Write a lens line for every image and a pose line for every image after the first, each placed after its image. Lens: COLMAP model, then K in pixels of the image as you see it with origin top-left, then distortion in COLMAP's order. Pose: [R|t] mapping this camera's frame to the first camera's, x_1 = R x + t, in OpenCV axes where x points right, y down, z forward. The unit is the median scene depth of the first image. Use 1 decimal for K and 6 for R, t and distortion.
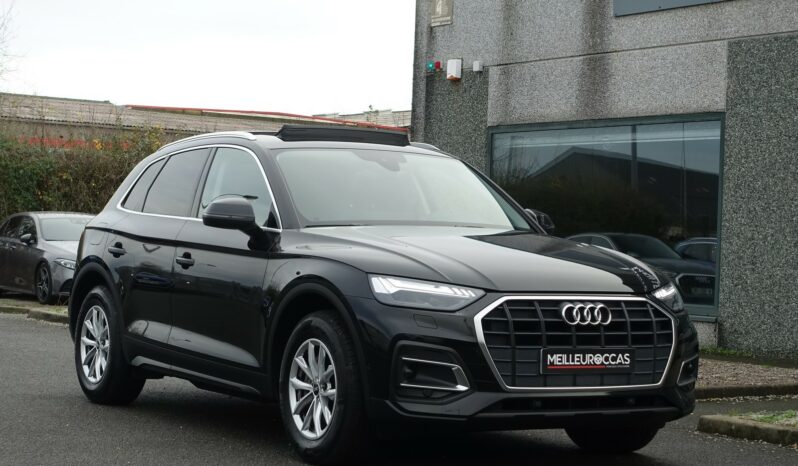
lens RADIAL K [[1529.5, 0, 399.0], [0, 1529.5, 233.0], [0, 0, 1]] dist [0.252939, -0.015494]
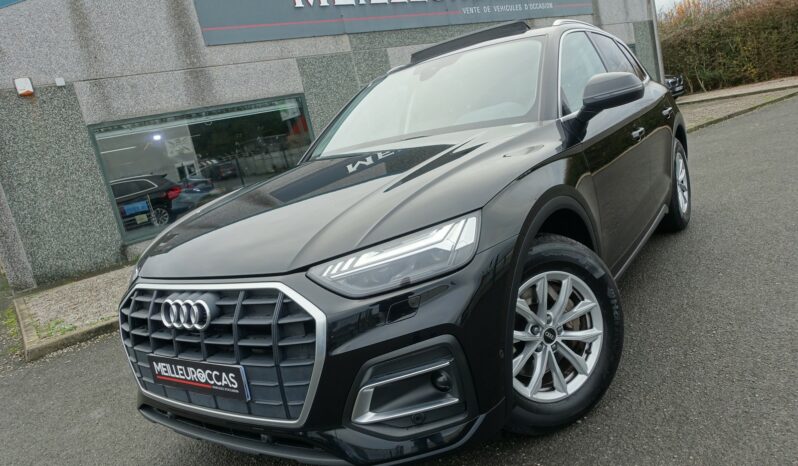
lens RADIAL K [[549.2, 0, 399.0], [0, 549.2, 233.0], [0, 0, 1]] dist [-0.001787, 0.001557]
pose [[0.410472, 0.046627, -0.910680, 0.394879], [0.209856, 0.967055, 0.144102, 0.001057], [0.887397, -0.250262, 0.387164, 1.000303]]
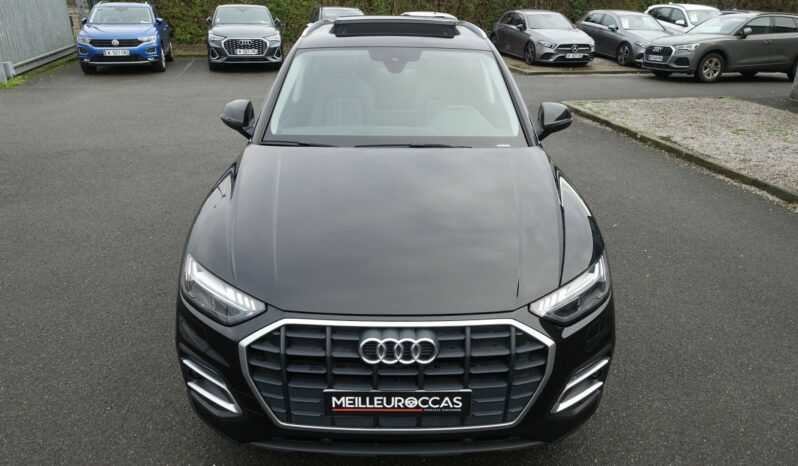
lens RADIAL K [[565.7, 0, 399.0], [0, 565.7, 233.0], [0, 0, 1]] dist [-0.006867, -0.004349]
pose [[0.875252, 0.180955, -0.448541, 0.236967], [0.012866, 0.918337, 0.395590, -0.109853], [0.483496, -0.352012, 0.801448, 0.798874]]
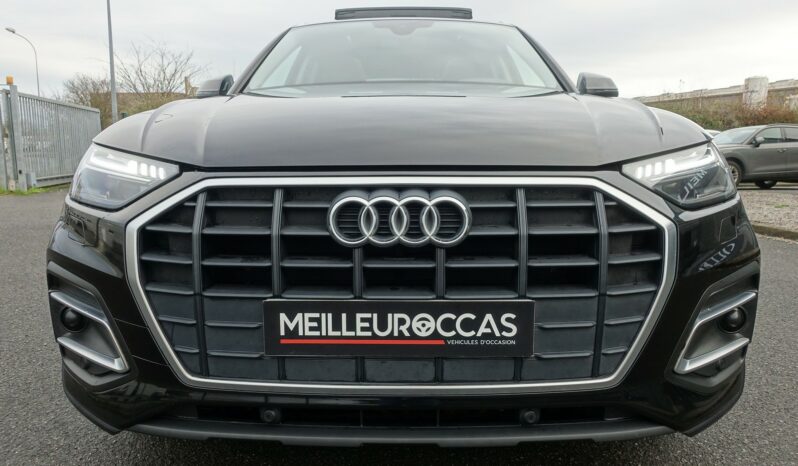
lens RADIAL K [[549.2, 0, 399.0], [0, 549.2, 233.0], [0, 0, 1]] dist [-0.001787, 0.001557]
pose [[0.860714, 0.046416, -0.506969, 0.199523], [0.028478, 0.989886, 0.138978, 0.035608], [0.508292, -0.134058, 0.850687, 0.871762]]
